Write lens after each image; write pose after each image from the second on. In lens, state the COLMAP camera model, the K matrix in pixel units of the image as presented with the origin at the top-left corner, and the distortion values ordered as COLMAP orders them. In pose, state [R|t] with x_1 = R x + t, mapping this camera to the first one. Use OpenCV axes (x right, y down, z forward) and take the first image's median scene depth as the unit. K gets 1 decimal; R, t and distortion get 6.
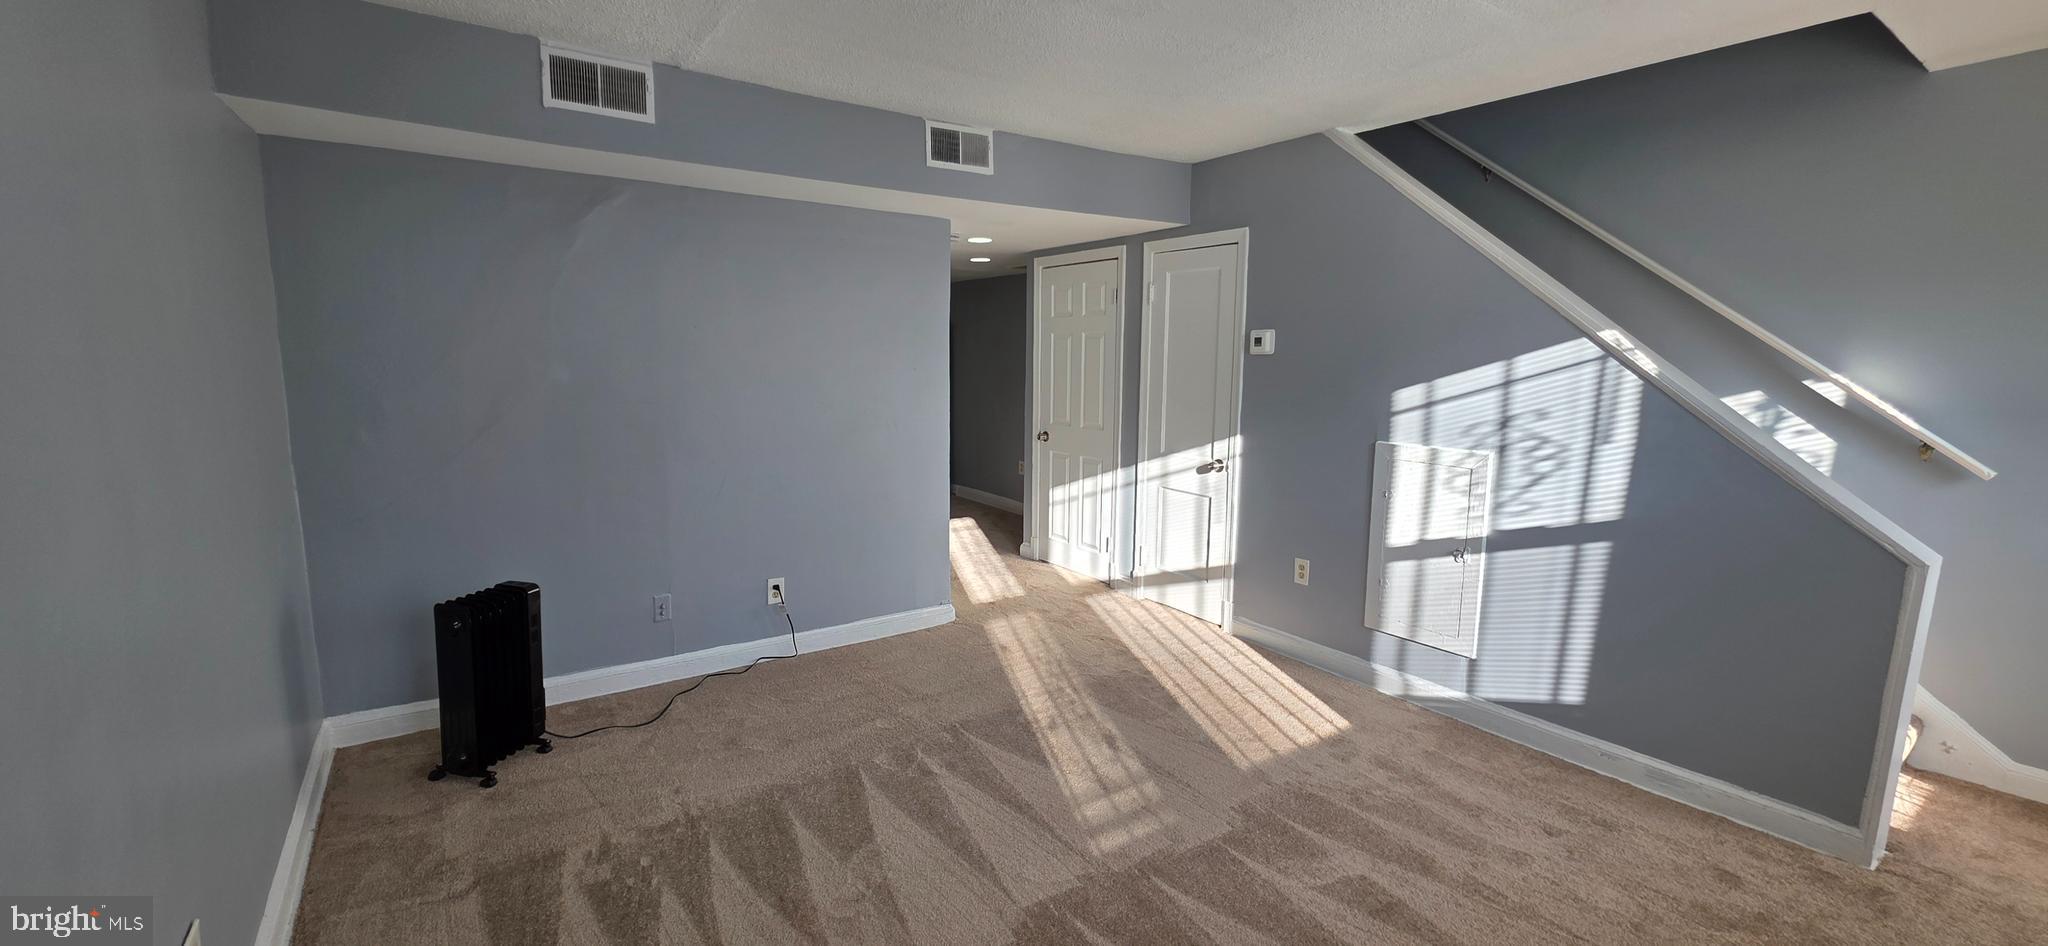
lens RADIAL K [[819.6, 0, 1020.2], [0, 819.6, 466.6], [0, 0, 1]] dist [0.001402, 0.000160]
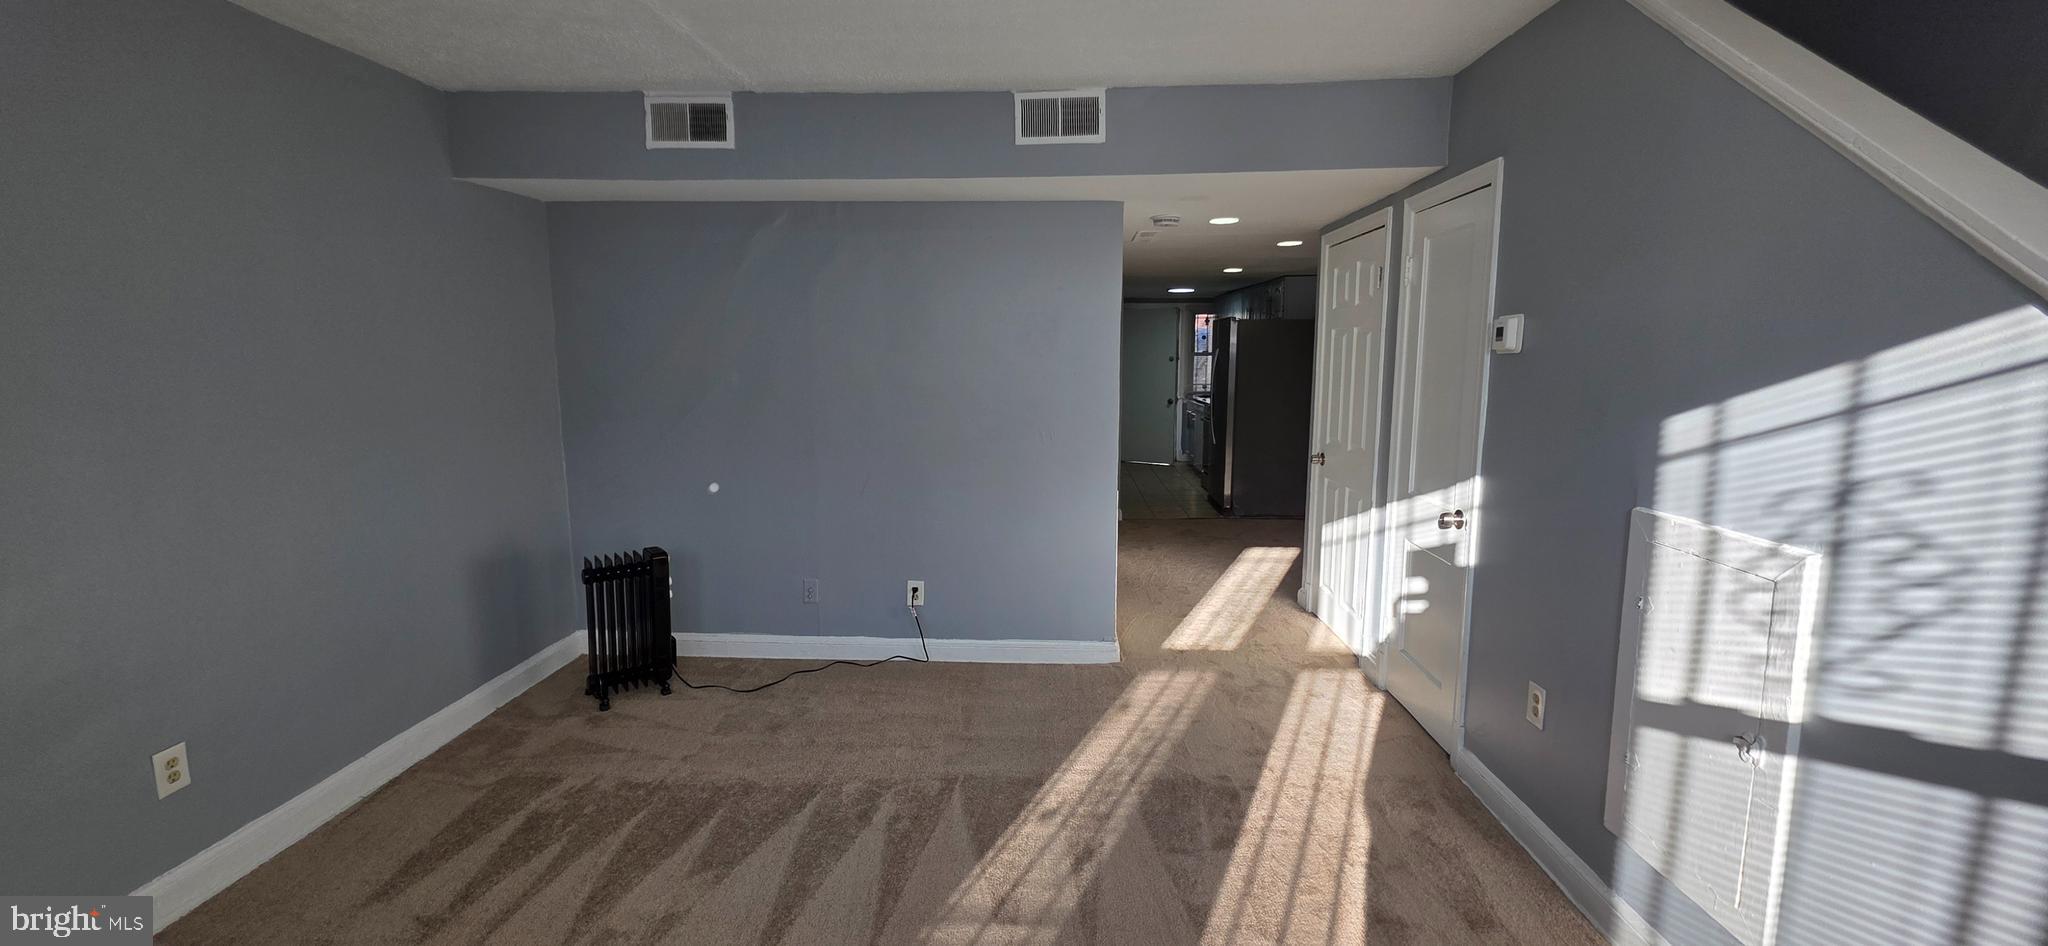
lens RADIAL K [[819.6, 0, 1020.2], [0, 819.6, 466.6], [0, 0, 1]] dist [0.001402, 0.000160]
pose [[0.794120, 0.073495, -0.603301, 0.475924], [-0.076089, 0.996874, 0.021287, -0.041377], [0.602979, 0.029000, 0.797229, 0.323102]]
